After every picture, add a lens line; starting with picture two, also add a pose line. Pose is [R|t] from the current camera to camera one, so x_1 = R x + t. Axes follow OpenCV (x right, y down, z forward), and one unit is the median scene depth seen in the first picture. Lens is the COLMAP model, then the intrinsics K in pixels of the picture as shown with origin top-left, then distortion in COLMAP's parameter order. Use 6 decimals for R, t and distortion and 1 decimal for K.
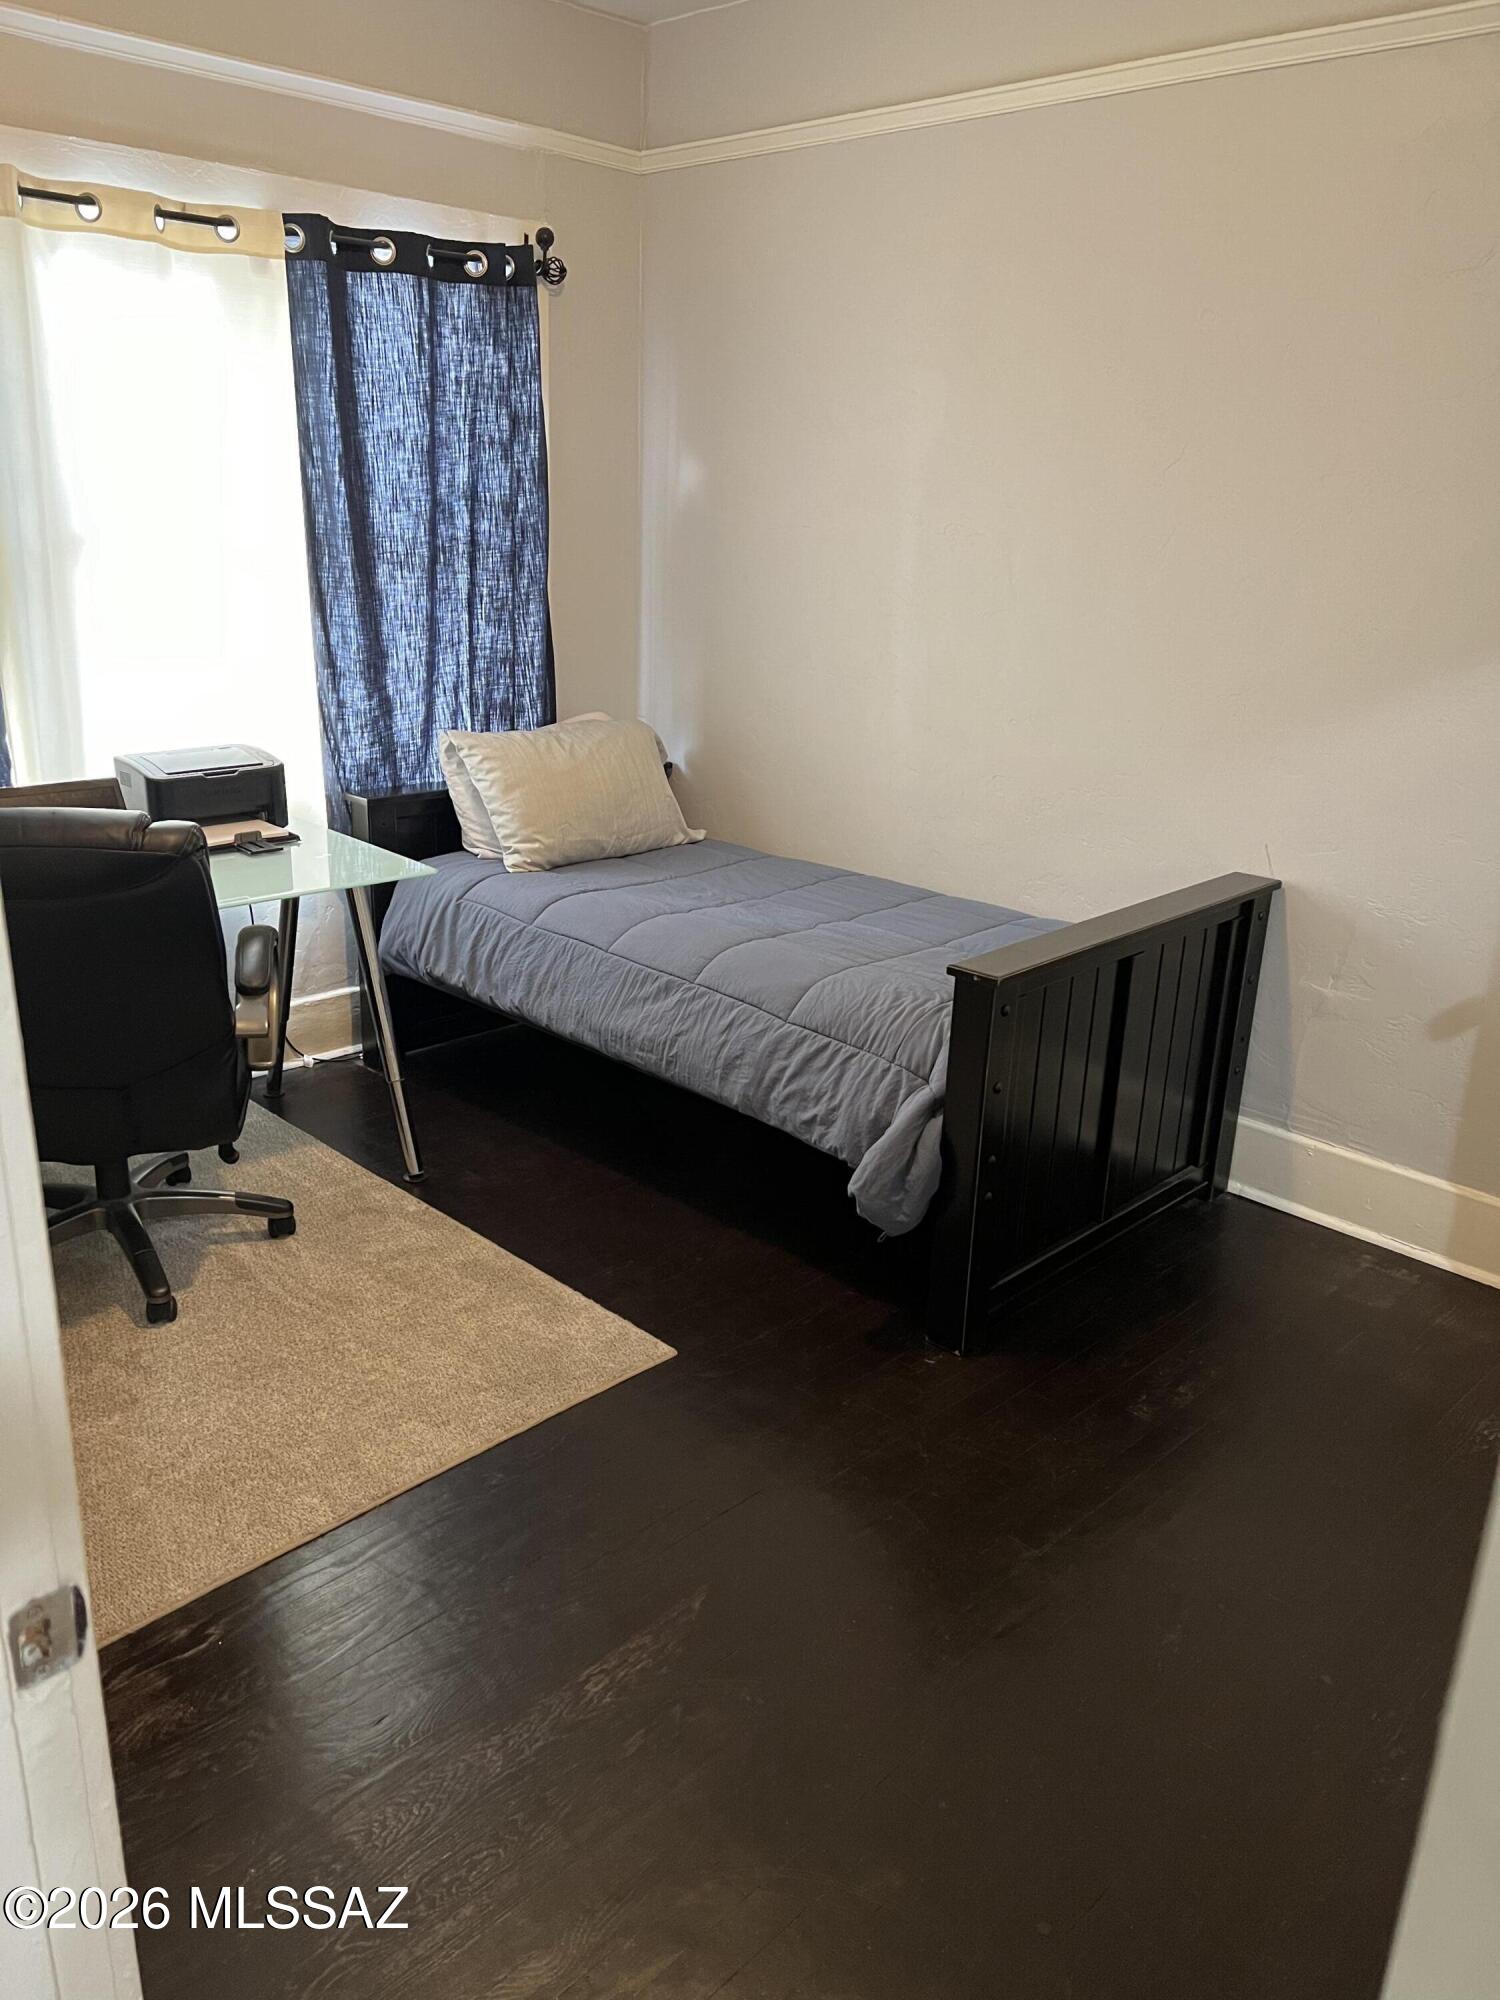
lens RADIAL K [[1505.6, 0, 790.2], [0, 1505.6, 1000.0], [0, 0, 1]] dist [0.052945, -0.058554]
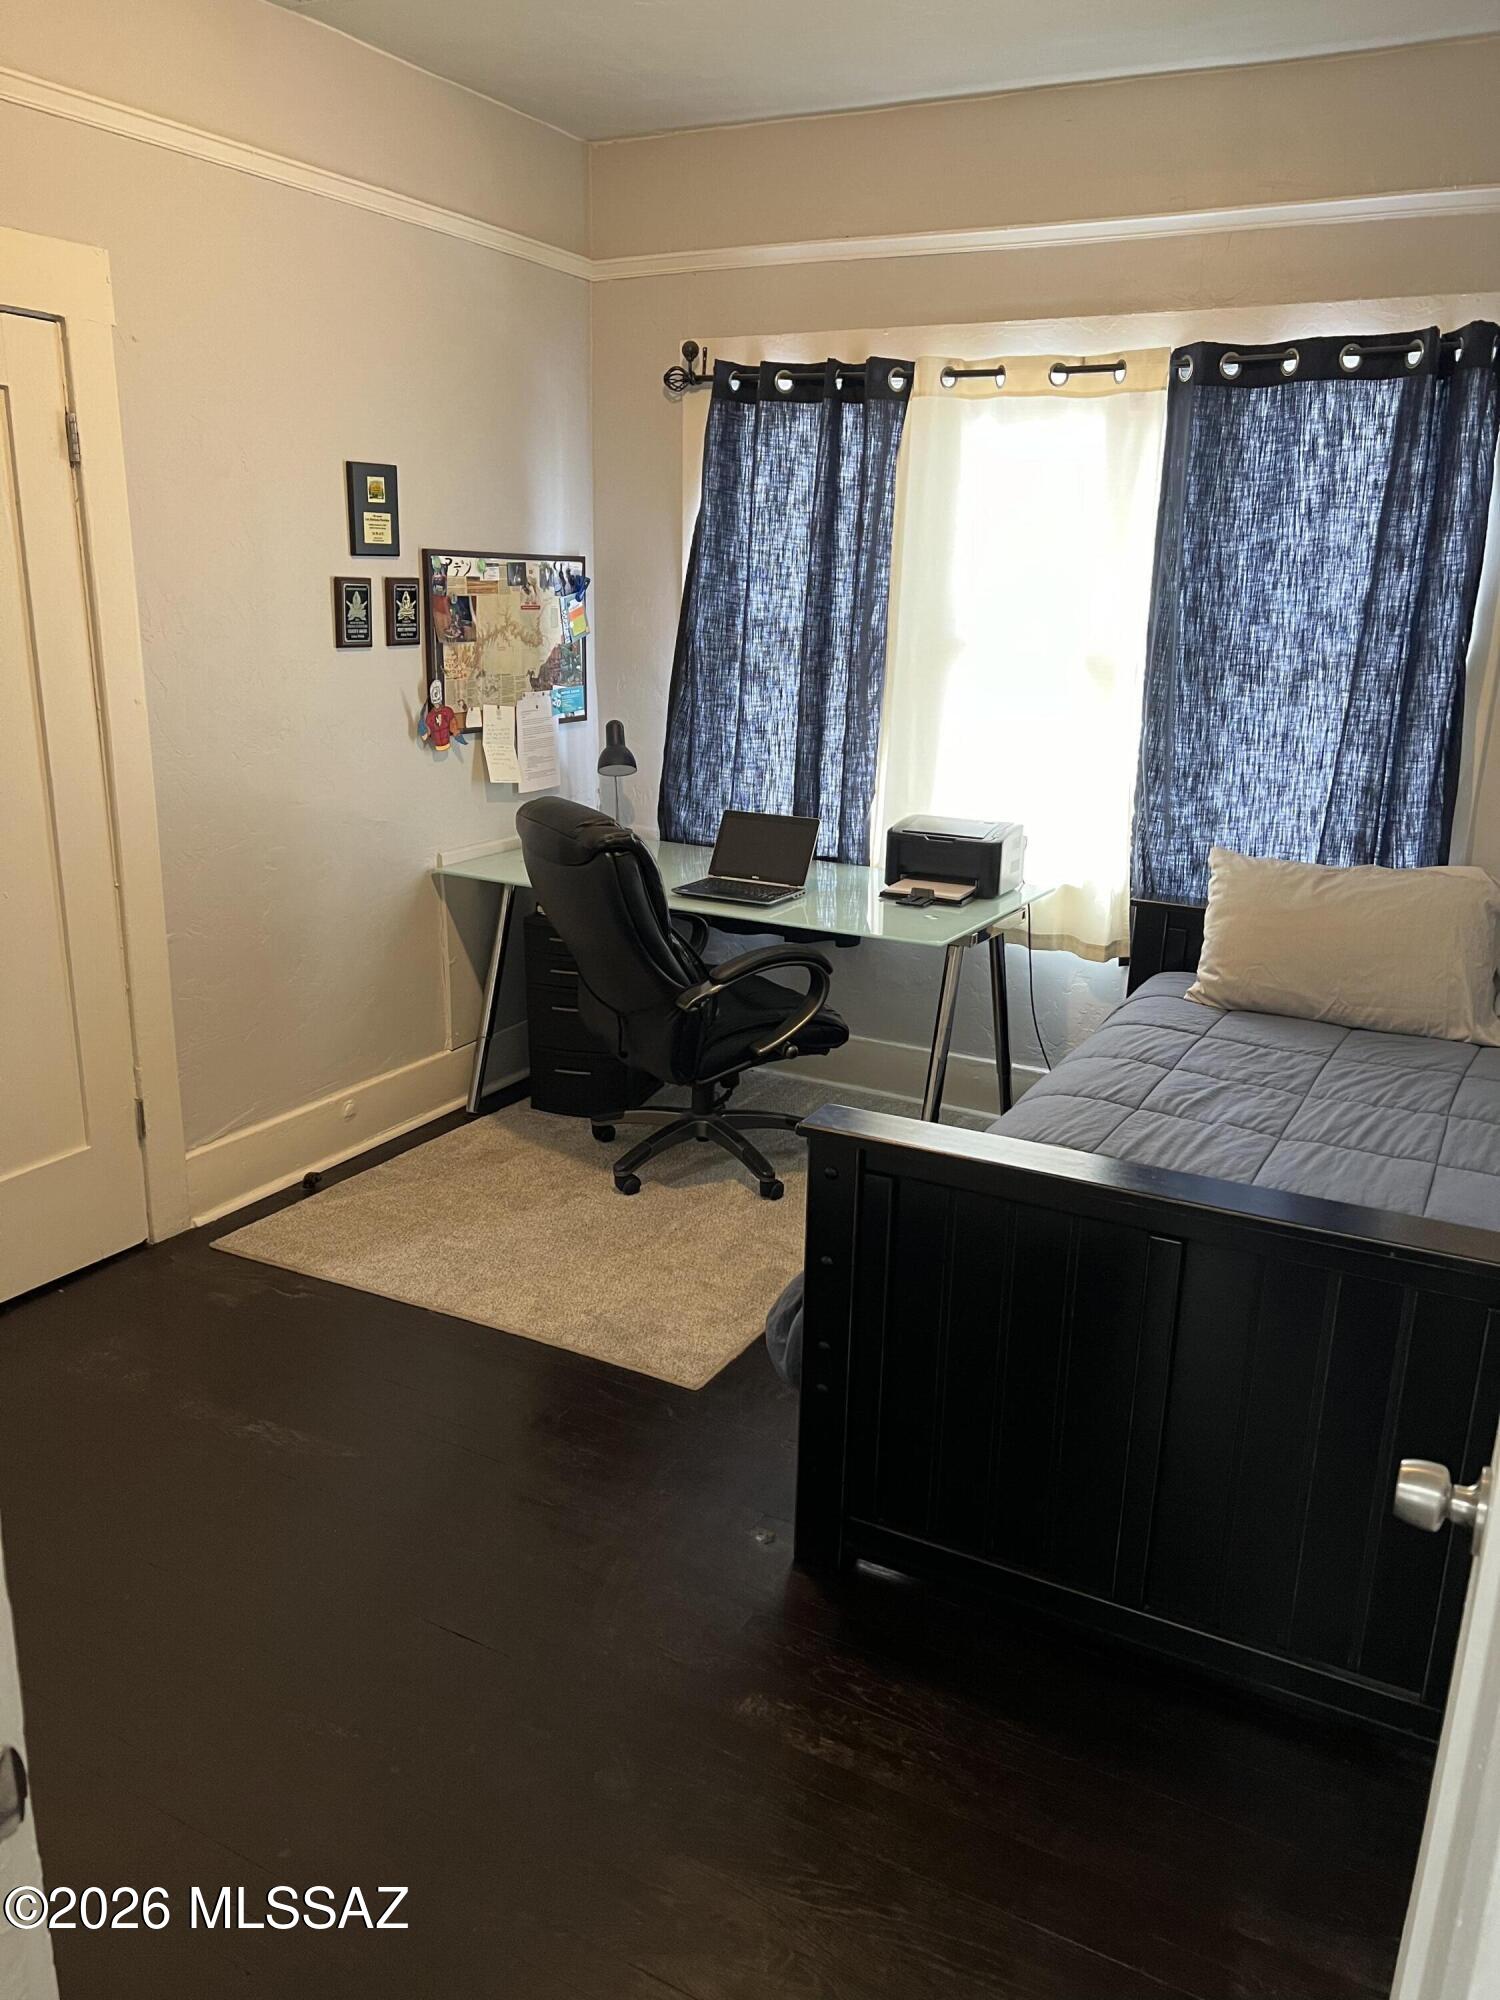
lens RADIAL K [[1505.6, 0, 790.2], [0, 1505.6, 1000.0], [0, 0, 1]] dist [0.052945, -0.058554]
pose [[0.272535, 0.223044, -0.935936, 0.629346], [-0.328403, 0.935905, 0.127409, -0.124658], [0.904365, 0.272641, 0.328315, 0.486261]]
